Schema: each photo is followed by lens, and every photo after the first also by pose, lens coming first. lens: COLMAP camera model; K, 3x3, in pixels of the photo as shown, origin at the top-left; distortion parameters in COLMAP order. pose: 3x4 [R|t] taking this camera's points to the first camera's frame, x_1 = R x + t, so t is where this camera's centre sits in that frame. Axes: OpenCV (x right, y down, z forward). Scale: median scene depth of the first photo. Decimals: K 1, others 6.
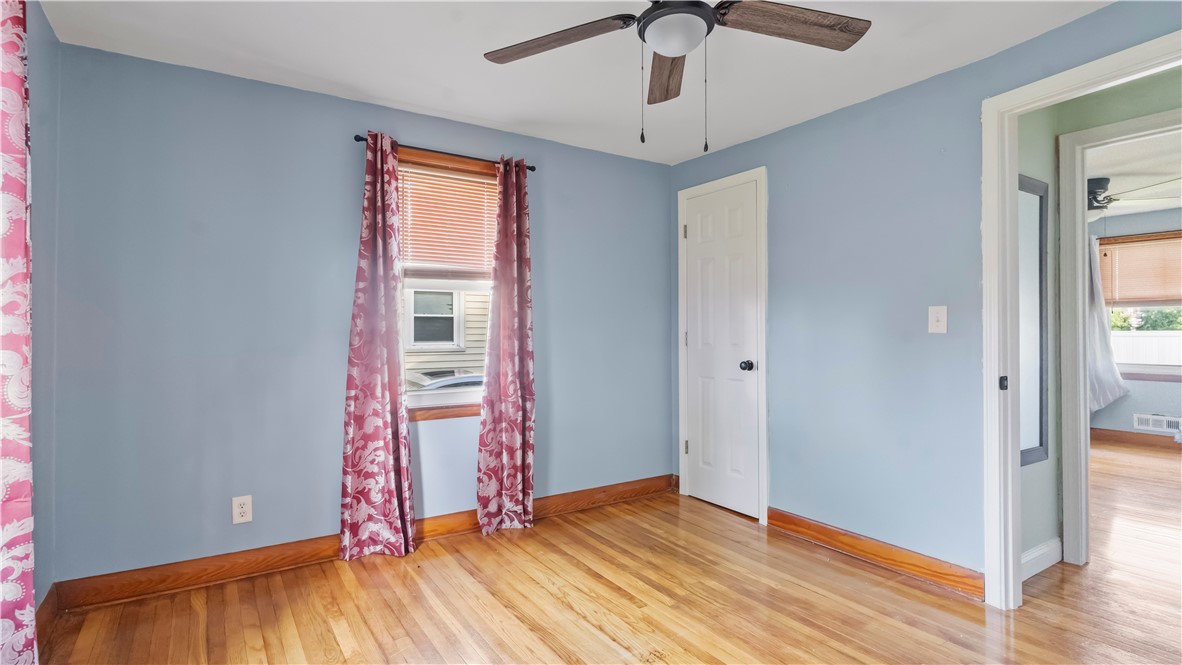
lens RADIAL K [[577.9, 0, 590.8], [0, 577.9, 321.8], [0, 0, 1]] dist [0.004471, -0.000485]
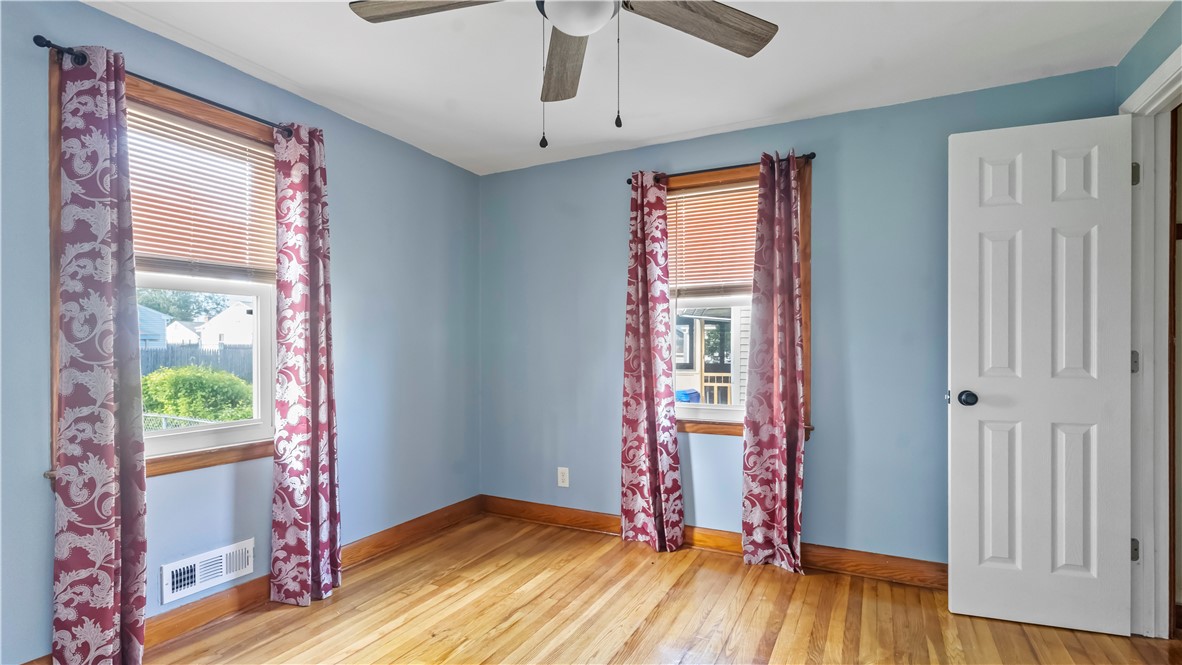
lens RADIAL K [[577.9, 0, 595.1], [0, 577.9, 351.0], [0, 0, 1]] dist [0.004471, -0.000485]
pose [[0.499534, 0.006189, -0.866272, 0.546221], [0.009778, 0.999871, 0.012782, 0.007626], [0.866239, -0.014855, 0.499409, 0.339685]]
